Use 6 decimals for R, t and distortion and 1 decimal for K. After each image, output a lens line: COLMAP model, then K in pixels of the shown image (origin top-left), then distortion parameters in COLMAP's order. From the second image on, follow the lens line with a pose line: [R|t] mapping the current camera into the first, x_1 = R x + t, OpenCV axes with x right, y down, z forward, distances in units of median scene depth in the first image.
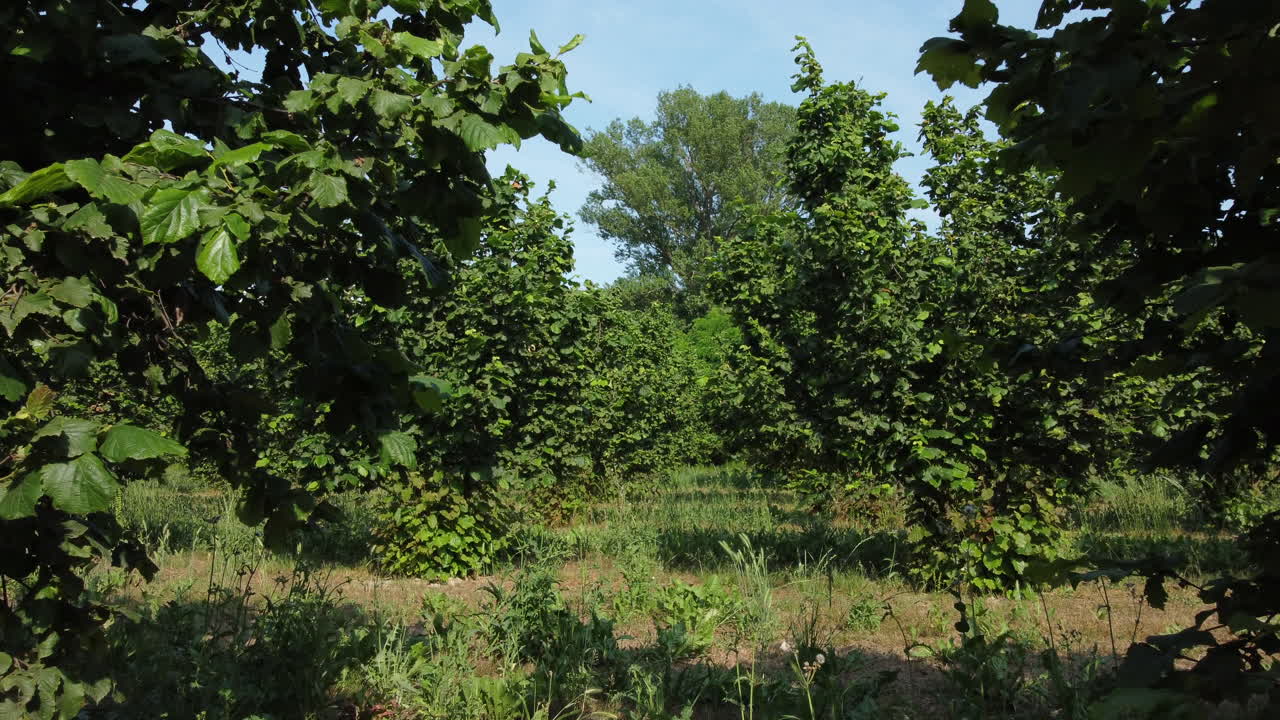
lens RADIAL K [[1022.5, 0, 641.6], [0, 1022.5, 420.3], [0, 0, 1]] dist [0.116165, -0.184968]
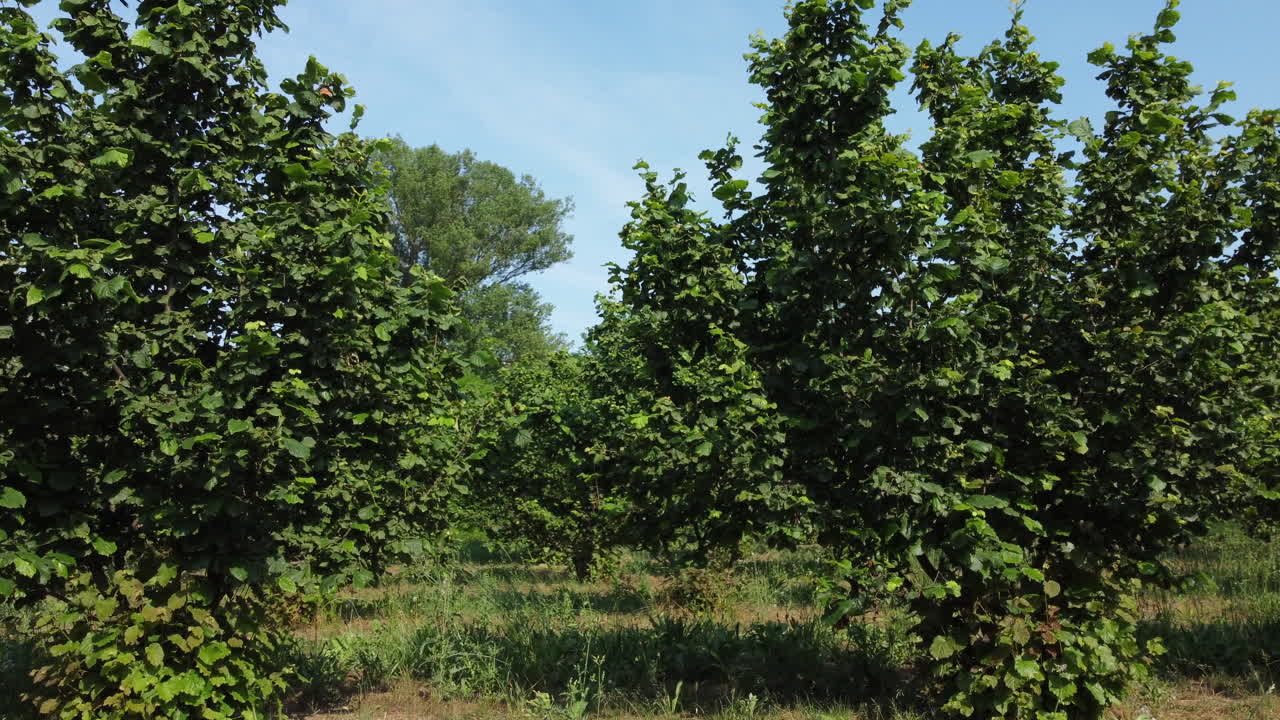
lens RADIAL K [[1022.5, 0, 641.6], [0, 1022.5, 420.3], [0, 0, 1]] dist [0.116165, -0.184968]
pose [[0.957133, 0.020241, 0.288942, -0.113436], [-0.002282, 0.998051, -0.062357, 0.002510], [-0.289641, 0.059025, 0.955314, 0.355717]]
